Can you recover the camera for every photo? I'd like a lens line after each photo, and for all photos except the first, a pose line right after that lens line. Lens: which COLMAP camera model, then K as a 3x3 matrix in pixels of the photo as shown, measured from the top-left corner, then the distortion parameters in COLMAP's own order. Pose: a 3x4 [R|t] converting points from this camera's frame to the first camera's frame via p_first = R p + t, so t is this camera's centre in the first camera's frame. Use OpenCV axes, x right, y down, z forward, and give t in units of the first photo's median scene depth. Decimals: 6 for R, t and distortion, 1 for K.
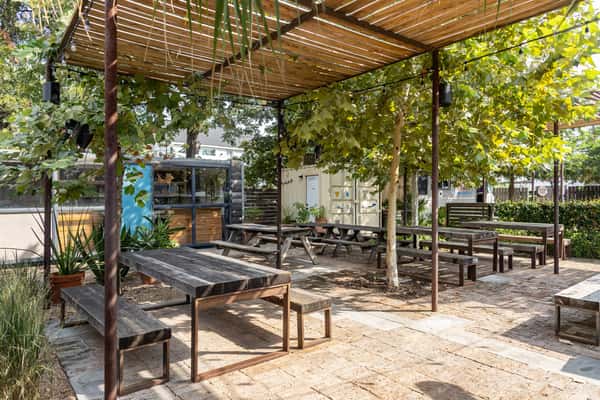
lens RADIAL K [[404.2, 0, 299.5], [0, 404.2, 193.5], [0, 0, 1]] dist [-0.002995, -0.004003]
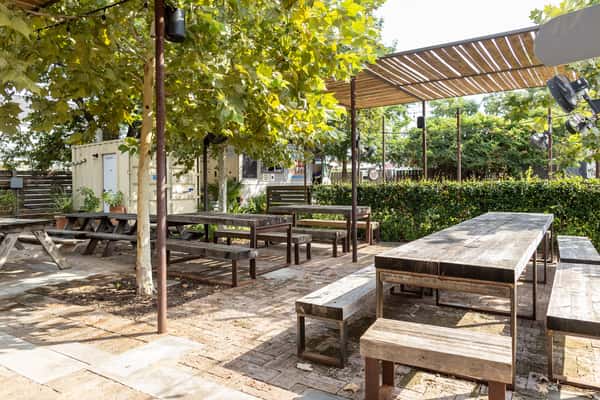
lens RADIAL K [[434.2, 0, 289.3], [0, 434.2, 178.5], [0, 0, 1]] dist [0.006509, 0.001288]
pose [[0.948177, -0.003818, 0.317718, 0.198478], [0.005406, 0.999977, -0.004118, 0.019649], [-0.317695, 0.005623, 0.948176, 0.141650]]
